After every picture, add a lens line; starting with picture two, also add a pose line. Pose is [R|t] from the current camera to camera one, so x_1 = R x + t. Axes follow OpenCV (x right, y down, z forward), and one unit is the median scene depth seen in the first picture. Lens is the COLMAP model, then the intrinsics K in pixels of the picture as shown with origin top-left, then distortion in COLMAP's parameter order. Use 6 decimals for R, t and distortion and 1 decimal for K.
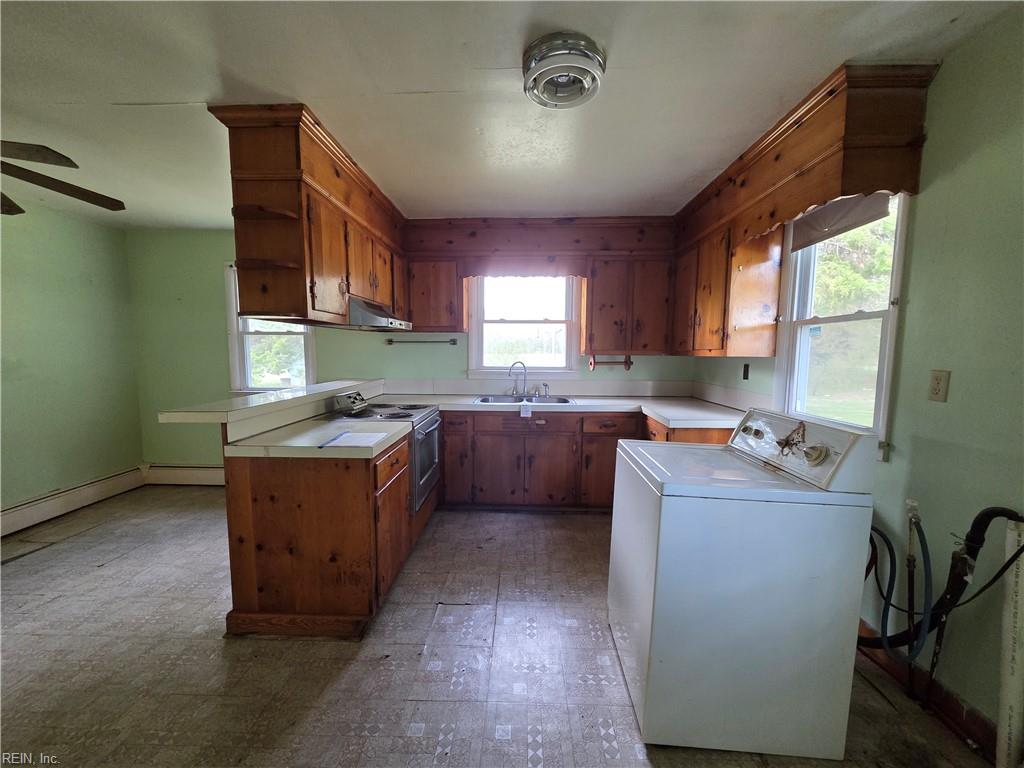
lens RADIAL K [[421.6, 0, 513.1], [0, 421.6, 387.3], [0, 0, 1]] dist [0.000310, 0.001573]
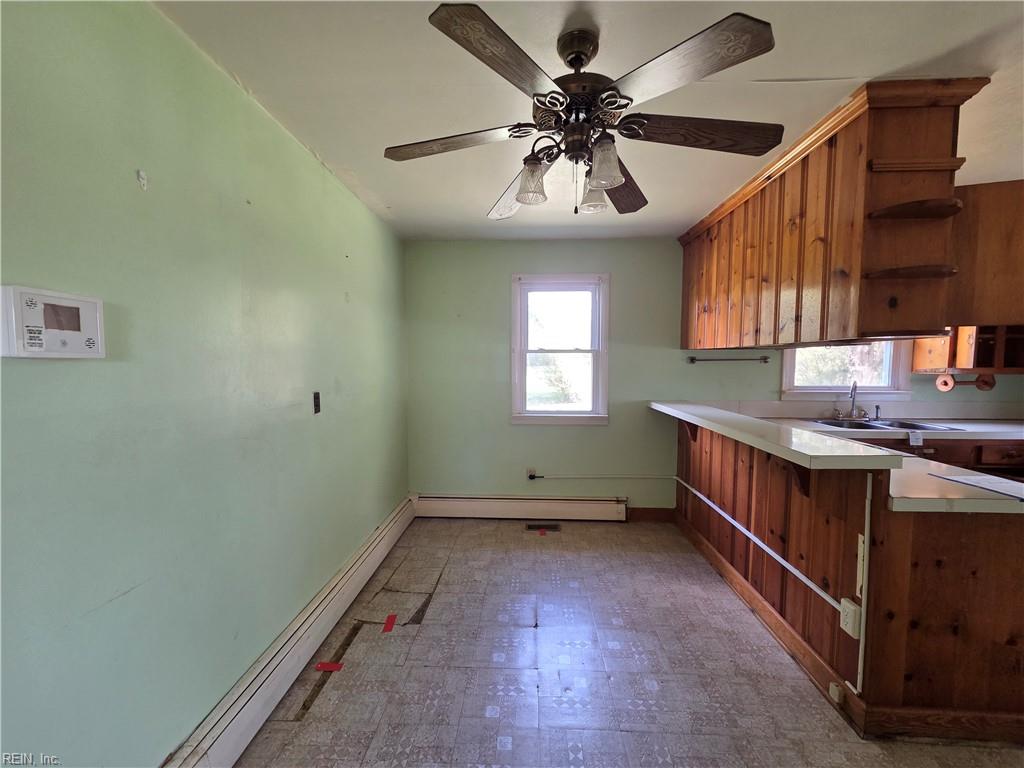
lens RADIAL K [[421.6, 0, 508.3], [0, 421.6, 386.1], [0, 0, 1]] dist [0.000310, 0.001573]
pose [[0.999764, -0.005375, -0.021070, -1.323462], [0.004673, 0.999437, -0.033229, -0.046557], [0.021237, 0.033123, 0.999226, 0.168576]]
